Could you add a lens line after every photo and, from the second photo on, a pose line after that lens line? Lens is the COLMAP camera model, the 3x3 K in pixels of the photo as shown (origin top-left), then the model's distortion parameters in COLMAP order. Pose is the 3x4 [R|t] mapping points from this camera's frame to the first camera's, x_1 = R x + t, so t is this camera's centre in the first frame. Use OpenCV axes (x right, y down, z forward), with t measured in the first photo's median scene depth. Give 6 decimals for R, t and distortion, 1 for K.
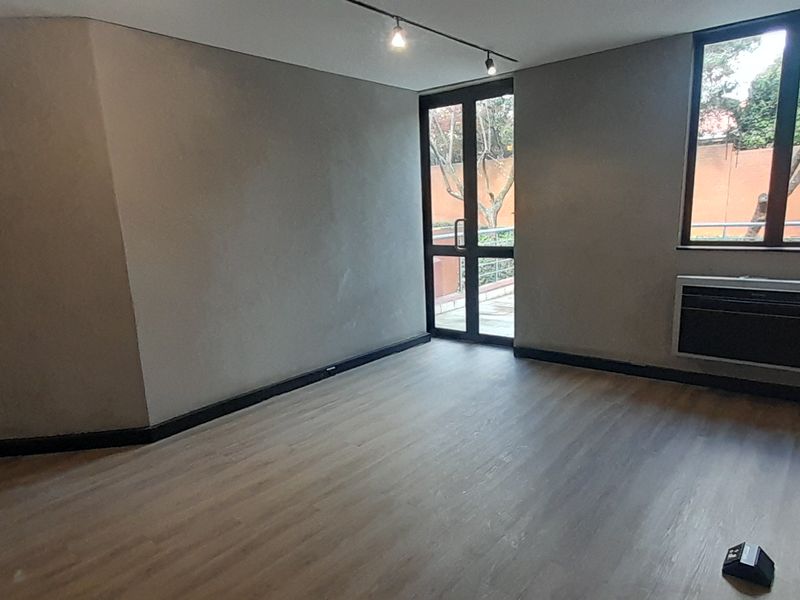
lens RADIAL K [[528.1, 0, 403.6], [0, 528.1, 302.5], [0, 0, 1]] dist [0.020872, -0.005868]
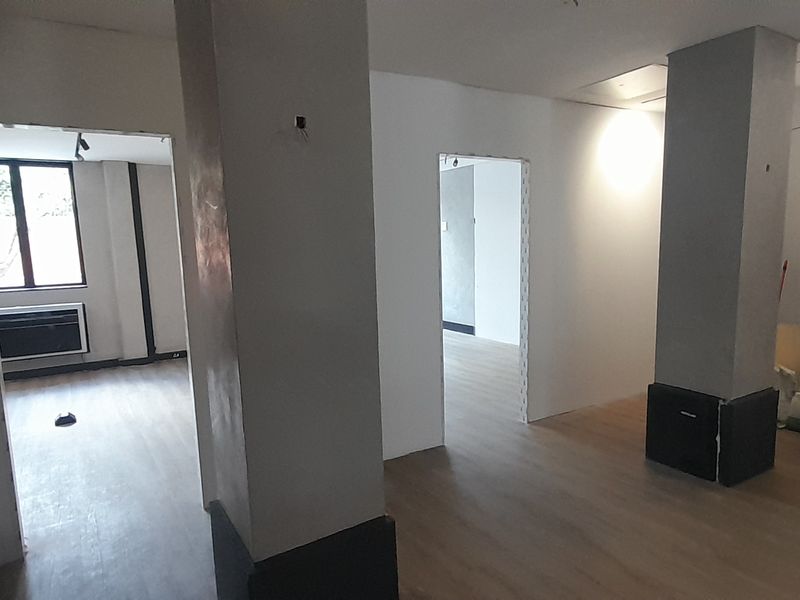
lens RADIAL K [[528.1, 0, 398.9], [0, 528.1, 299.7], [0, 0, 1]] dist [0.020872, -0.005868]
pose [[0.311286, -0.092990, 0.945756, -0.546278], [0.208443, 0.977647, 0.027519, 0.127596], [-0.927175, 0.188570, 0.323711, -0.622938]]
